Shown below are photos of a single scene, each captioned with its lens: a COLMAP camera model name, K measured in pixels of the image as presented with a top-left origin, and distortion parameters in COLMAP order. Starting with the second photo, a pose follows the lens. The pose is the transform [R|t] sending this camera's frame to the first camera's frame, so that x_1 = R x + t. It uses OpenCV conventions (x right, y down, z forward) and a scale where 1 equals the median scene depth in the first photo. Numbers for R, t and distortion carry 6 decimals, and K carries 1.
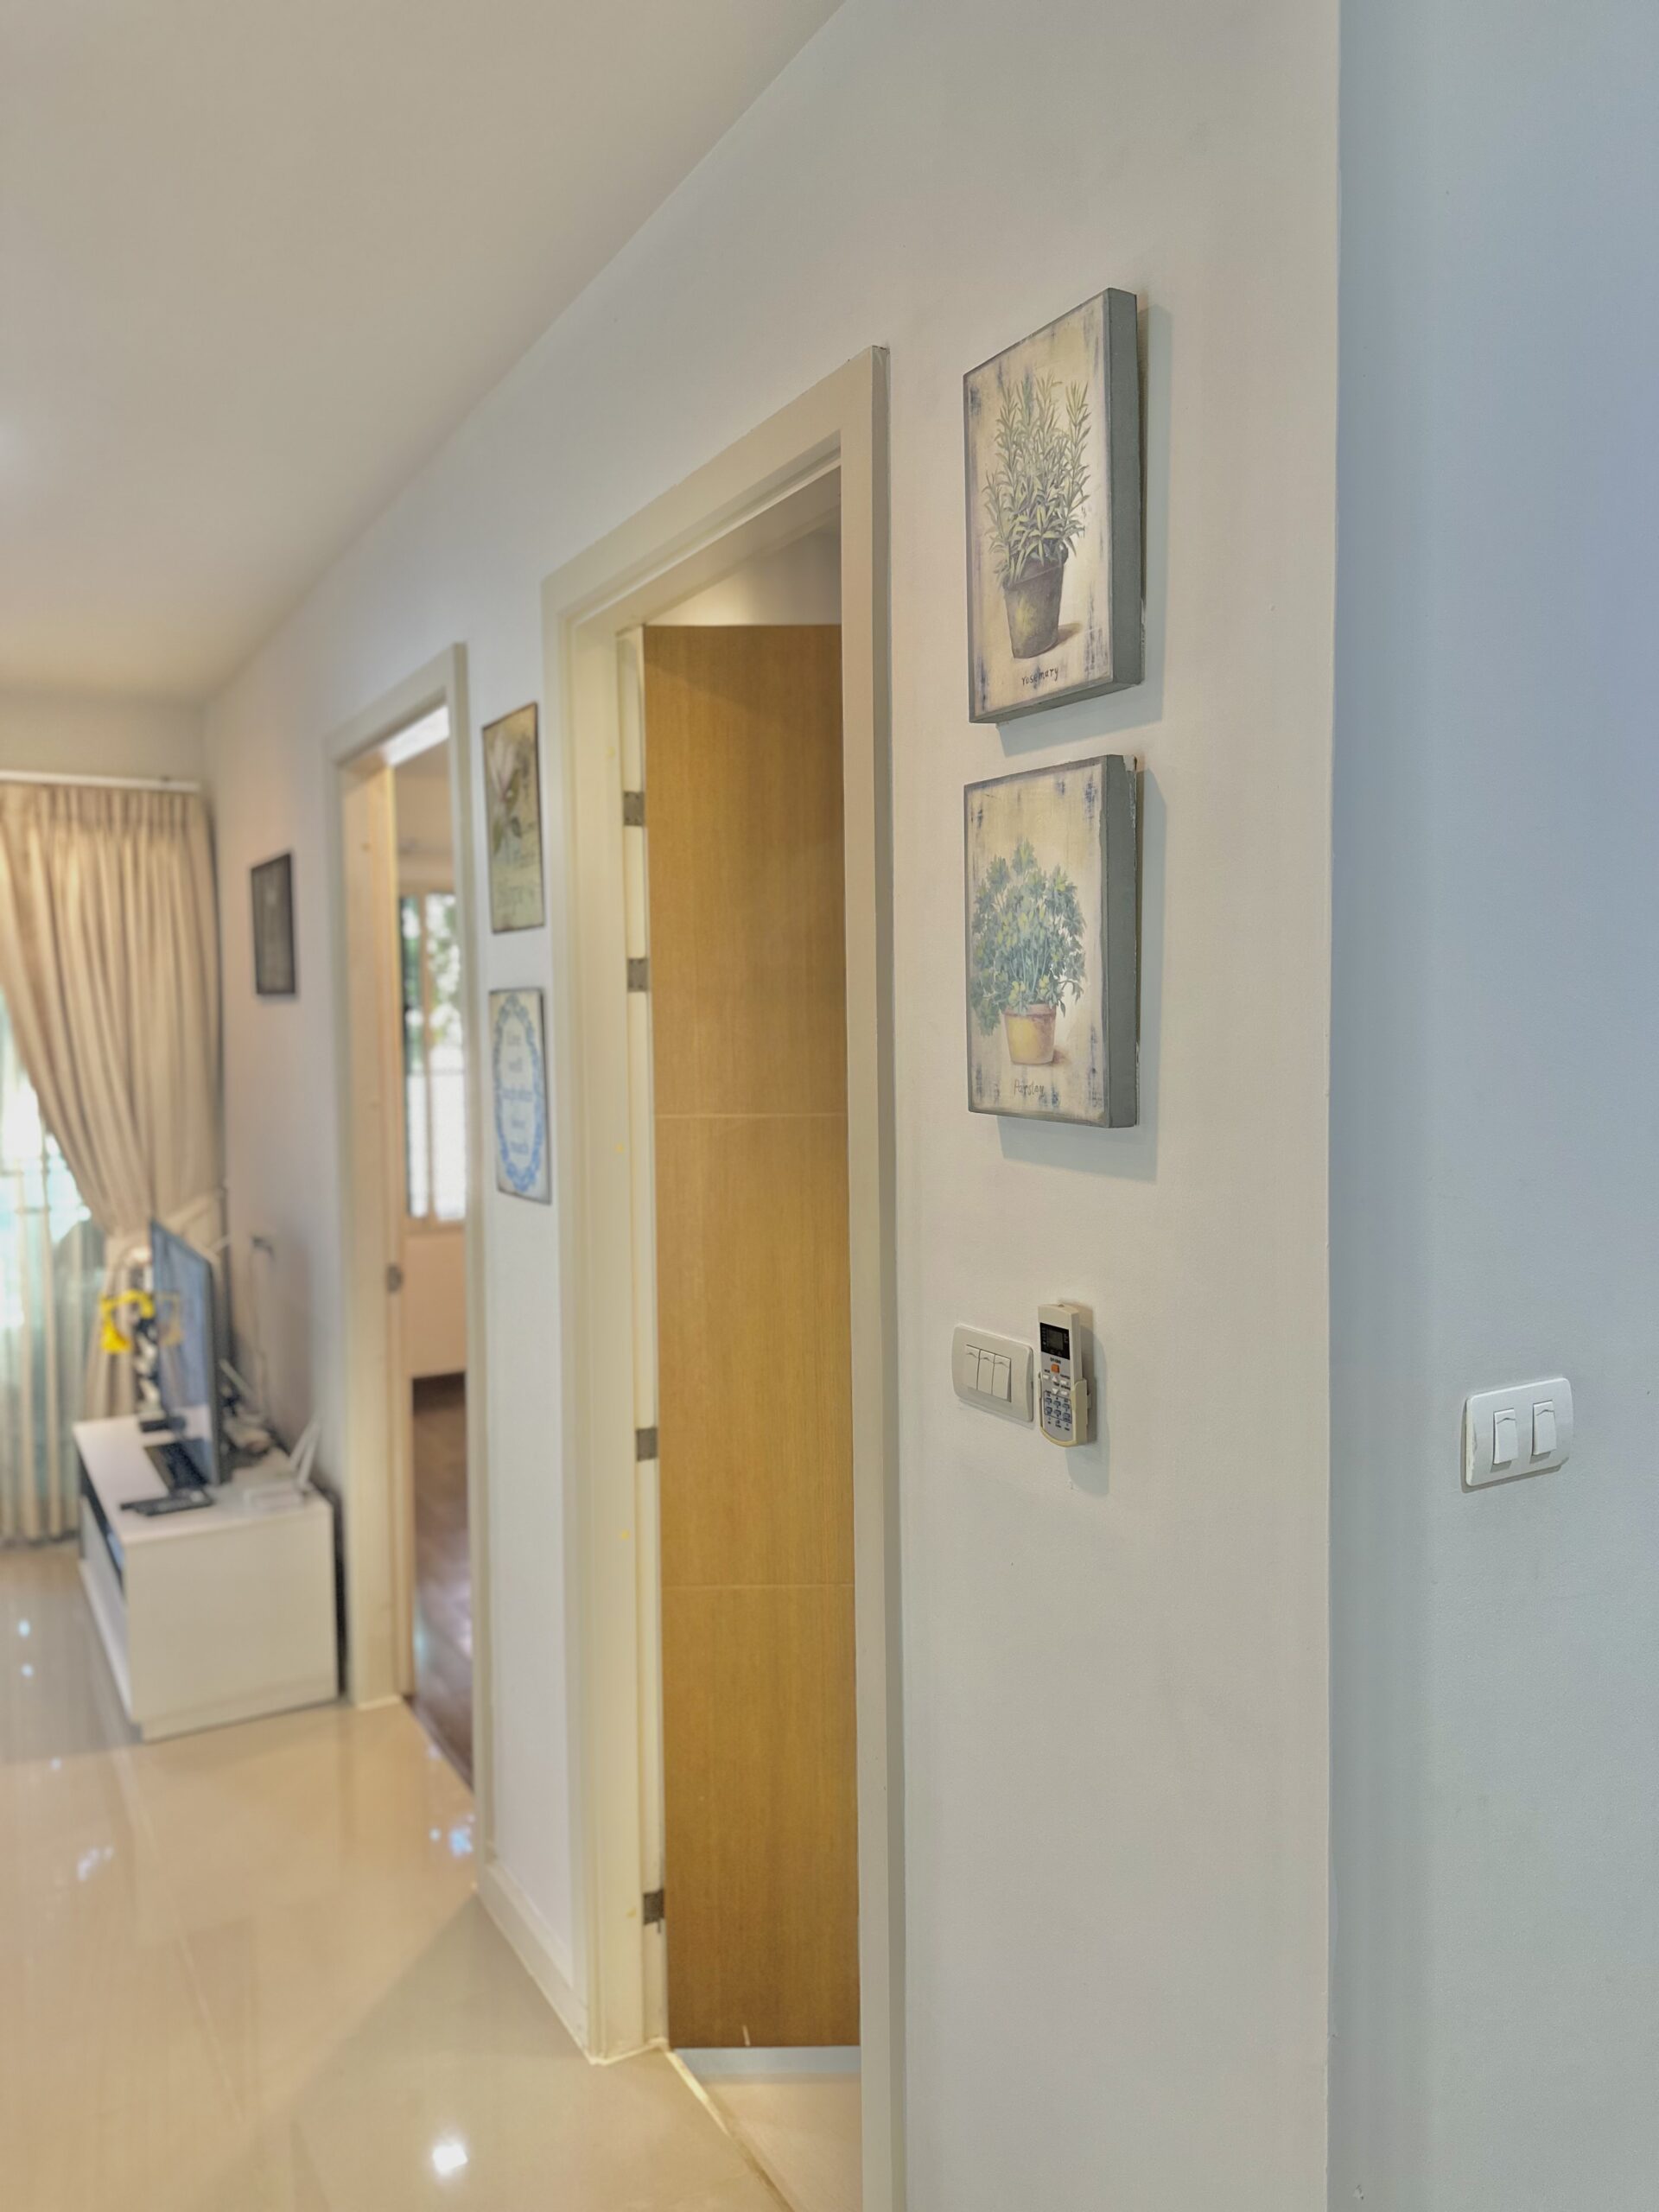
lens RADIAL K [[1560.7, 0, 830.1], [0, 1560.7, 1104.3], [0, 0, 1]] dist [-0.004110, -0.001179]
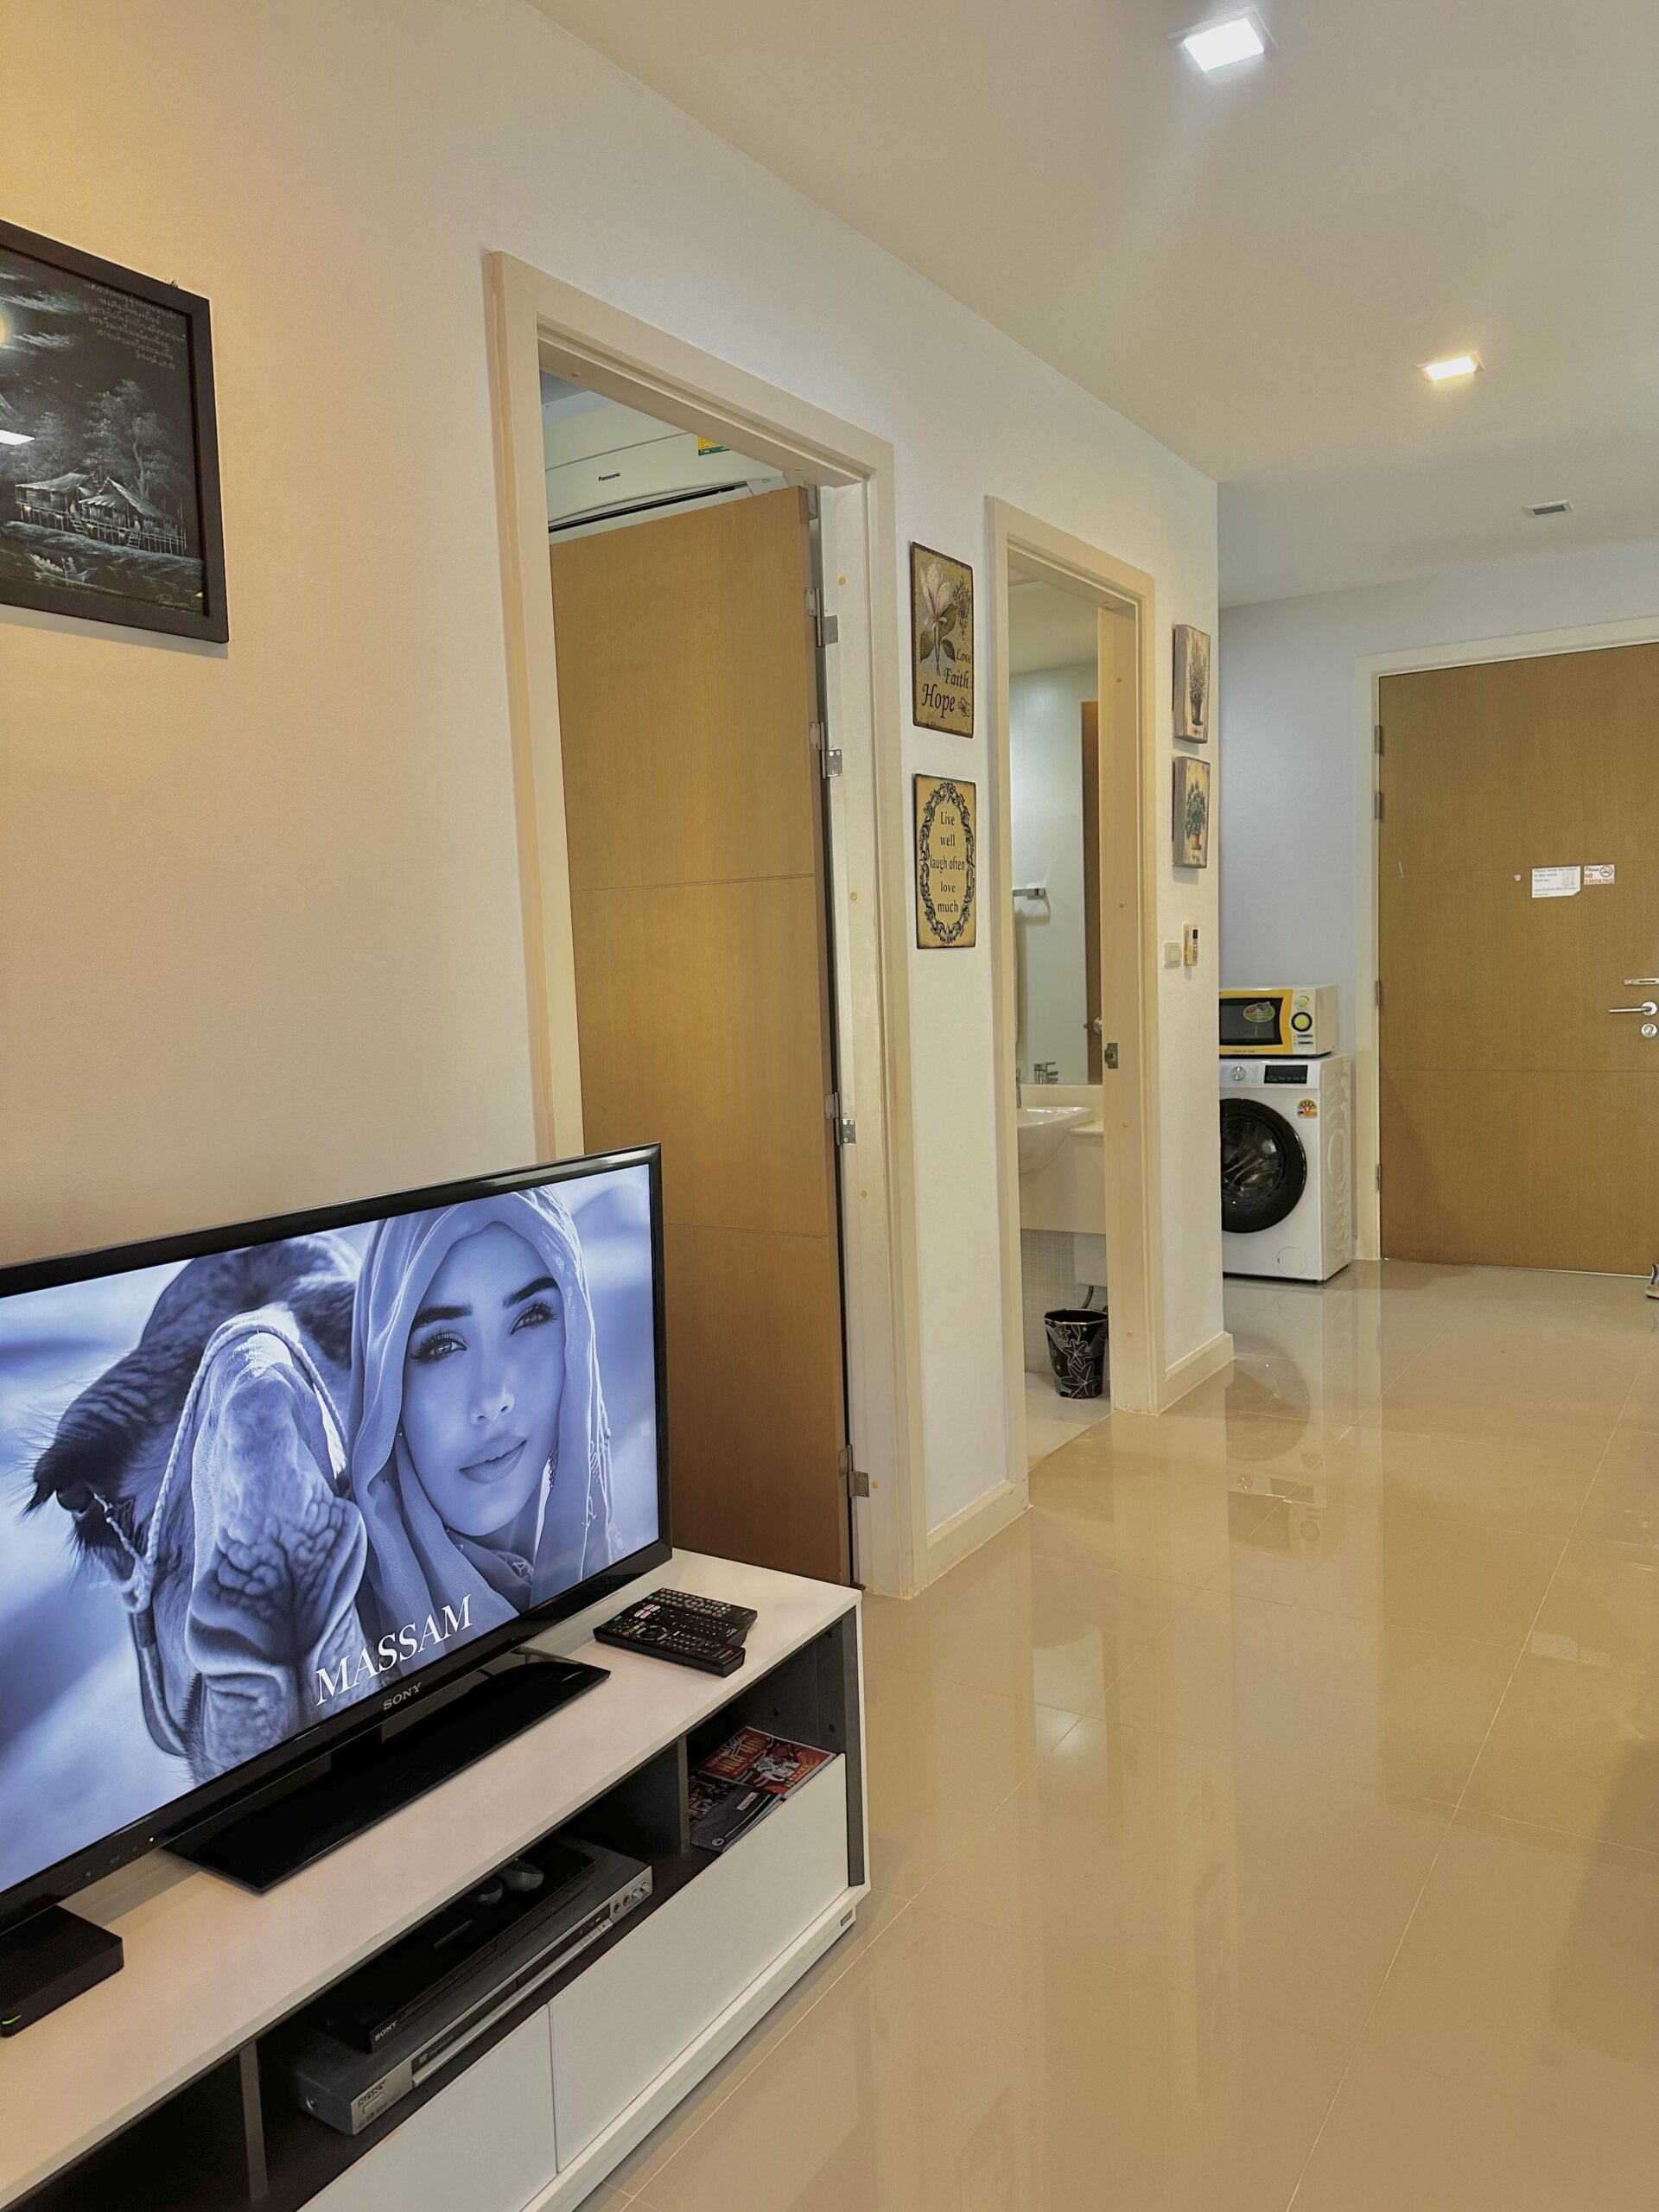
lens RADIAL K [[1560.7, 0, 829.5], [0, 1560.7, 1104.1], [0, 0, 1]] dist [-0.004110, -0.001179]
pose [[-0.451501, -0.073803, 0.889213, -1.278489], [0.076967, 0.989637, 0.121218, 0.024979], [-0.888945, 0.123170, -0.441142, 1.652387]]
